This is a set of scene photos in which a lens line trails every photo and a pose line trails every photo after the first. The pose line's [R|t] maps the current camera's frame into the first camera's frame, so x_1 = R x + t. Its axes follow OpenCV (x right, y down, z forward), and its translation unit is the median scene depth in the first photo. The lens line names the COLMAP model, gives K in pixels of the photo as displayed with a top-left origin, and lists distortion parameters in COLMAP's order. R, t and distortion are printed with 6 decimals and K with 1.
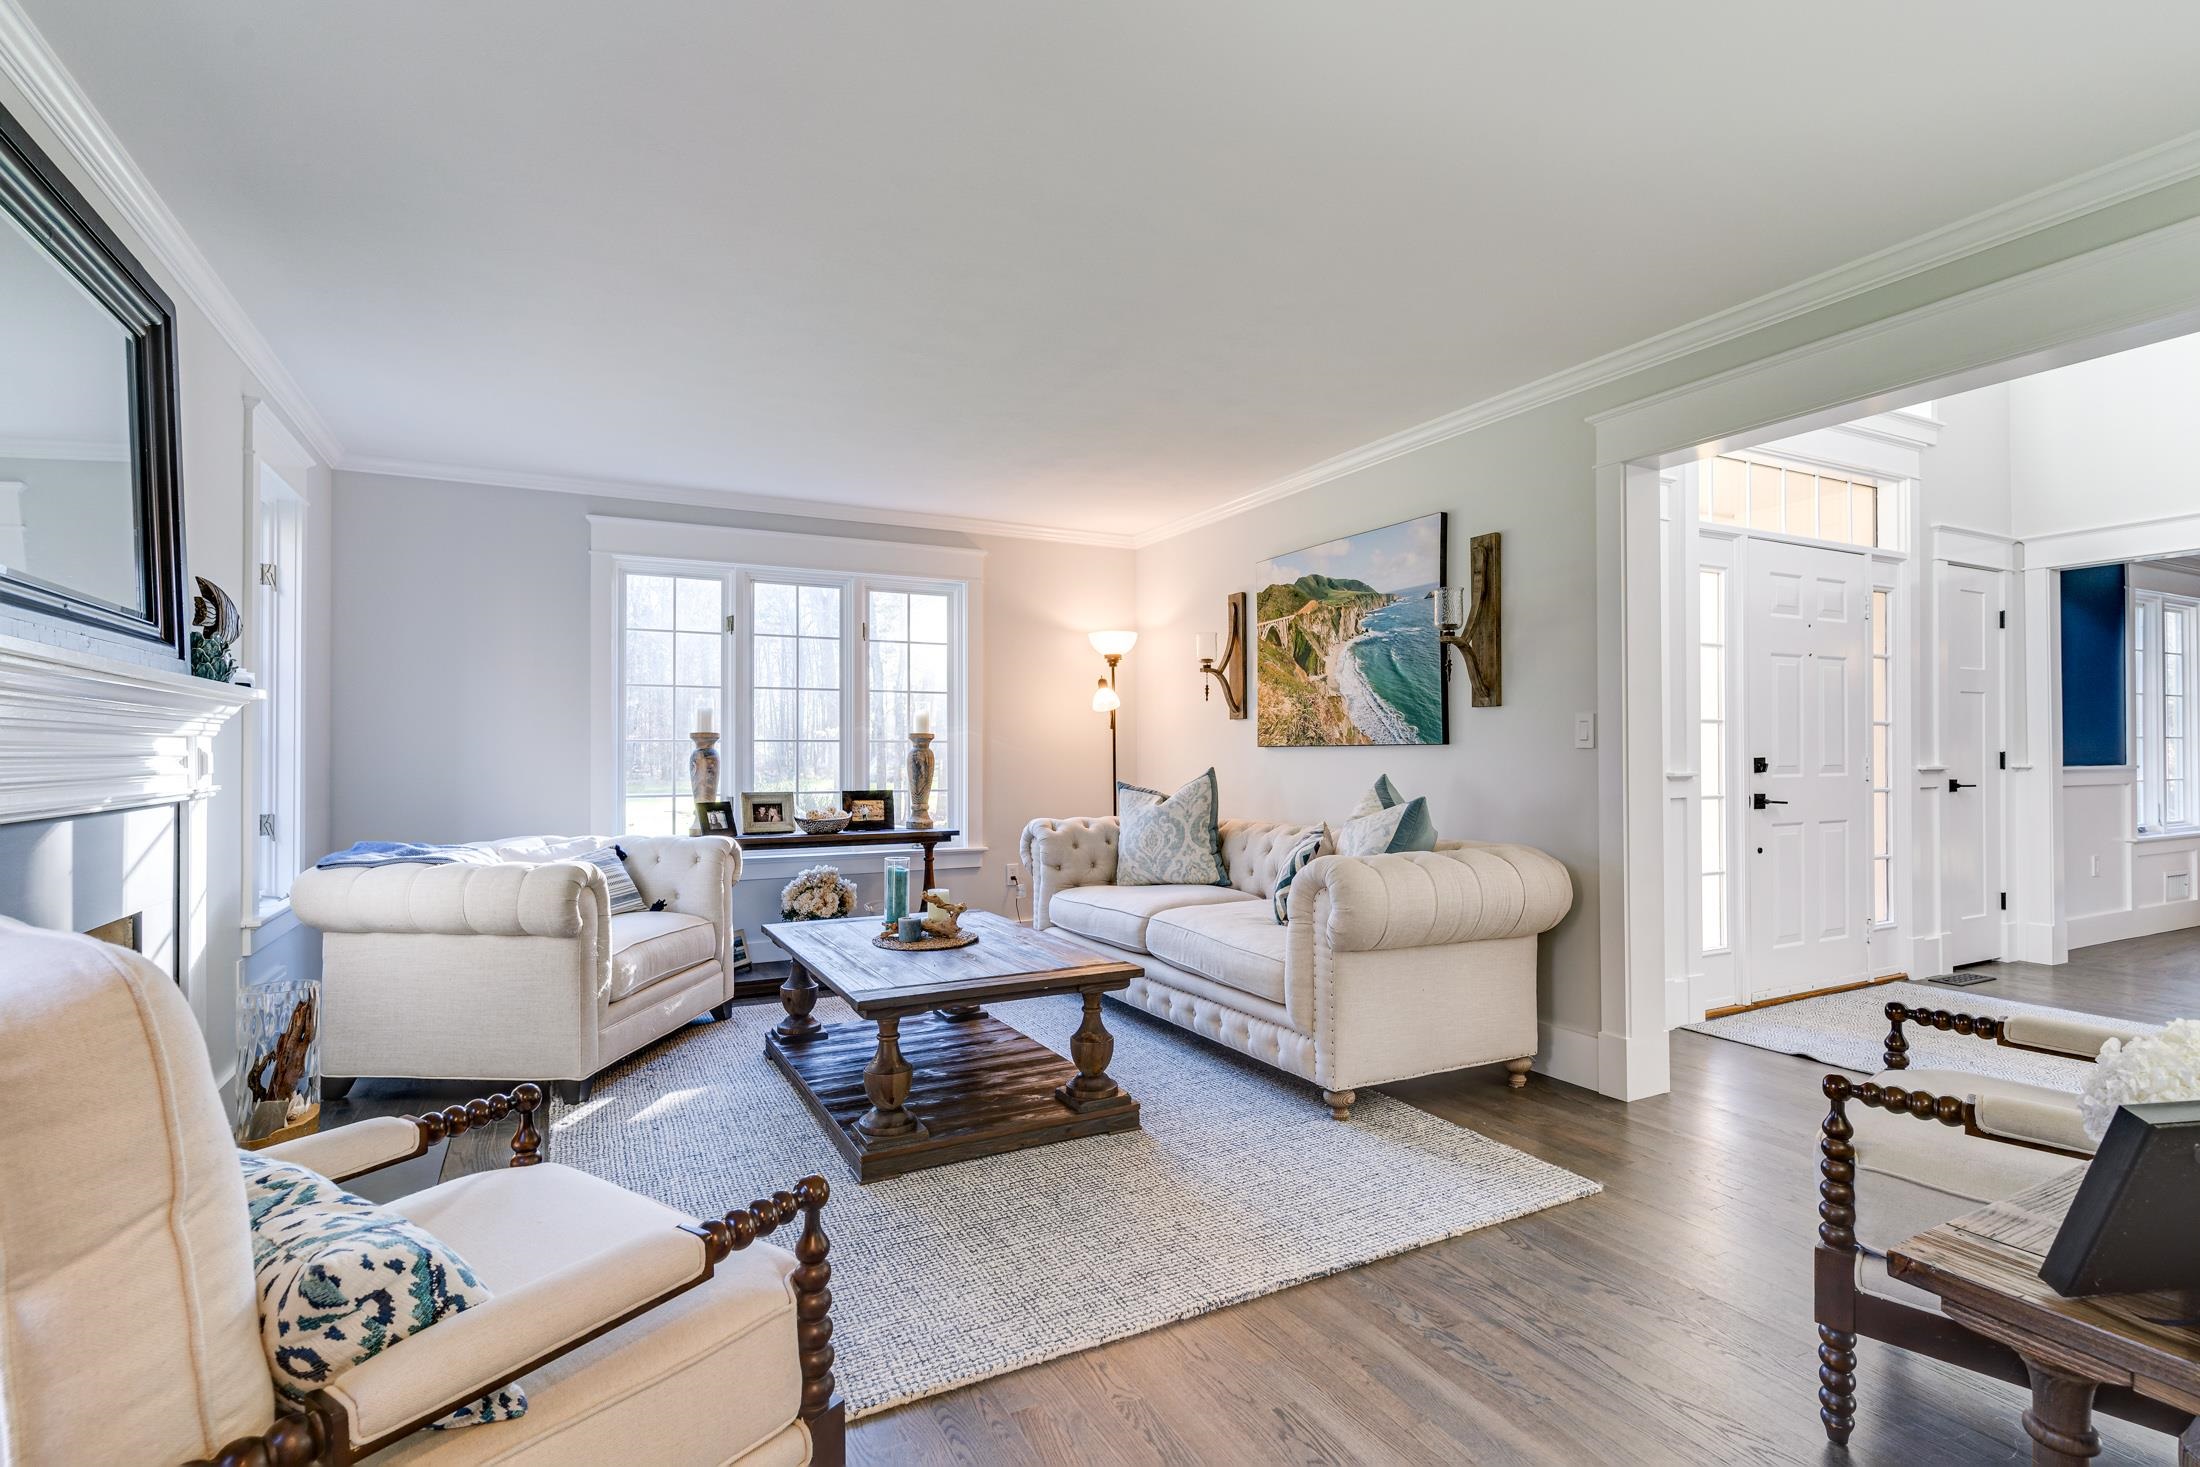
lens RADIAL K [[1047.9, 0, 1099.5], [0, 1047.9, 747.1], [0, 0, 1]] dist [0.001994, 0.000712]
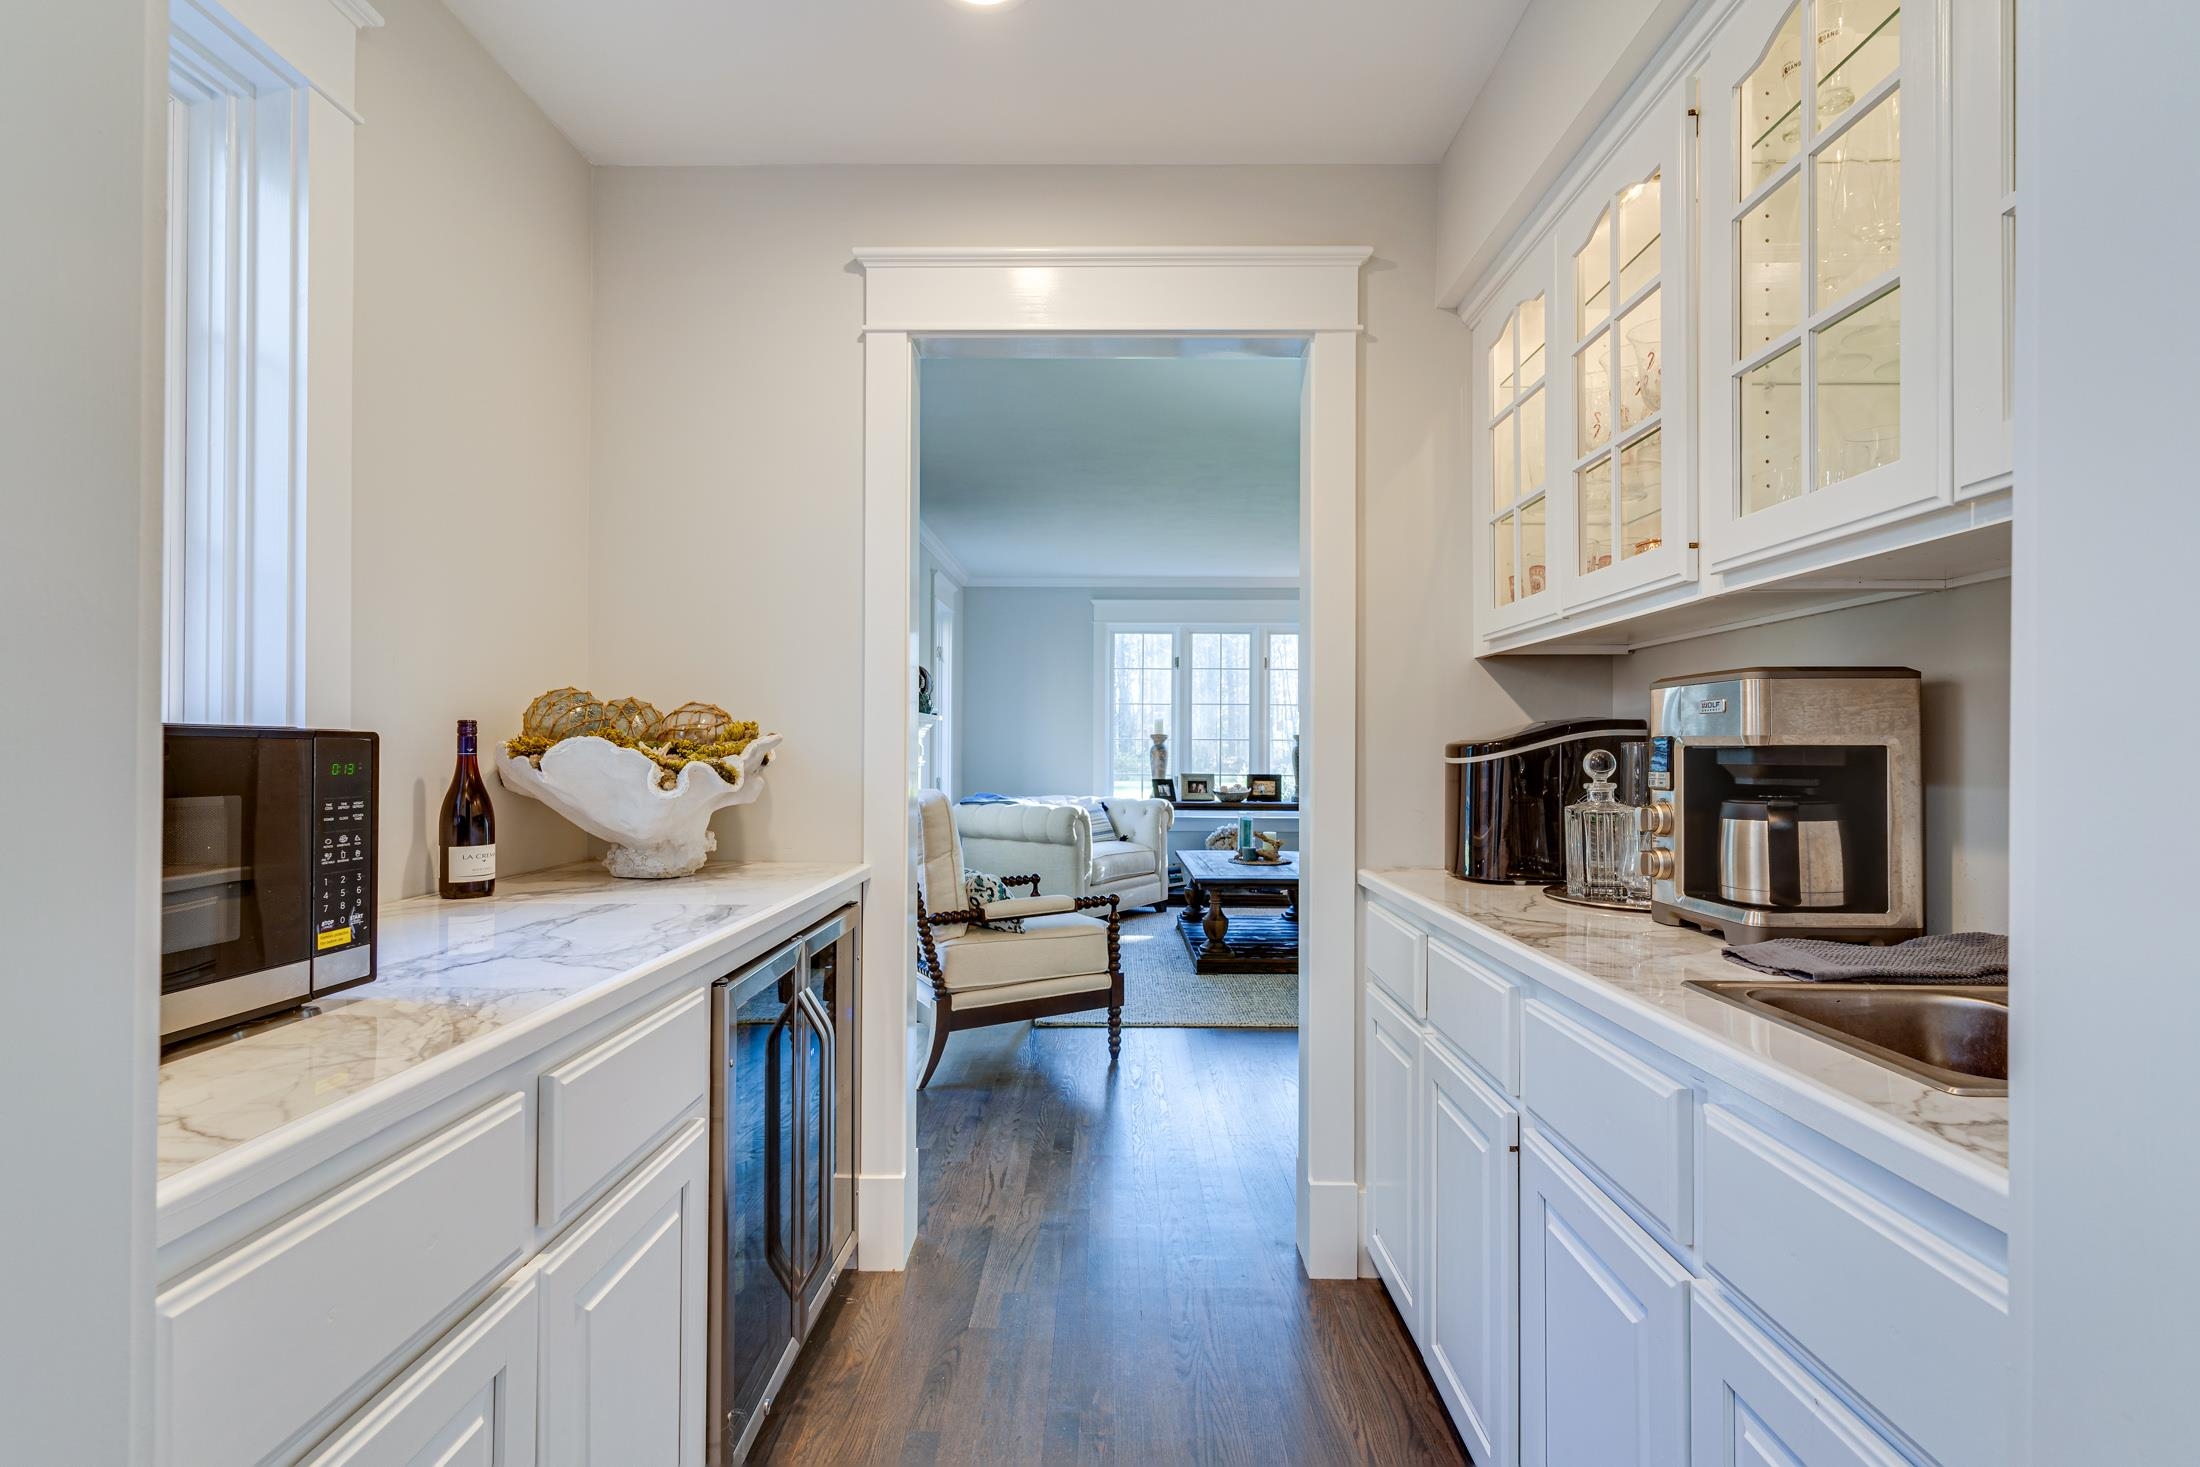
lens RADIAL K [[1047.9, 0, 1101.2], [0, 1047.9, 742.3], [0, 0, 1]] dist [0.001994, 0.000712]
pose [[0.884293, 0.005279, -0.466902, 0.282218], [-0.005151, 0.999986, 0.001550, -0.003995], [0.466904, 0.001034, 0.884308, -0.426760]]
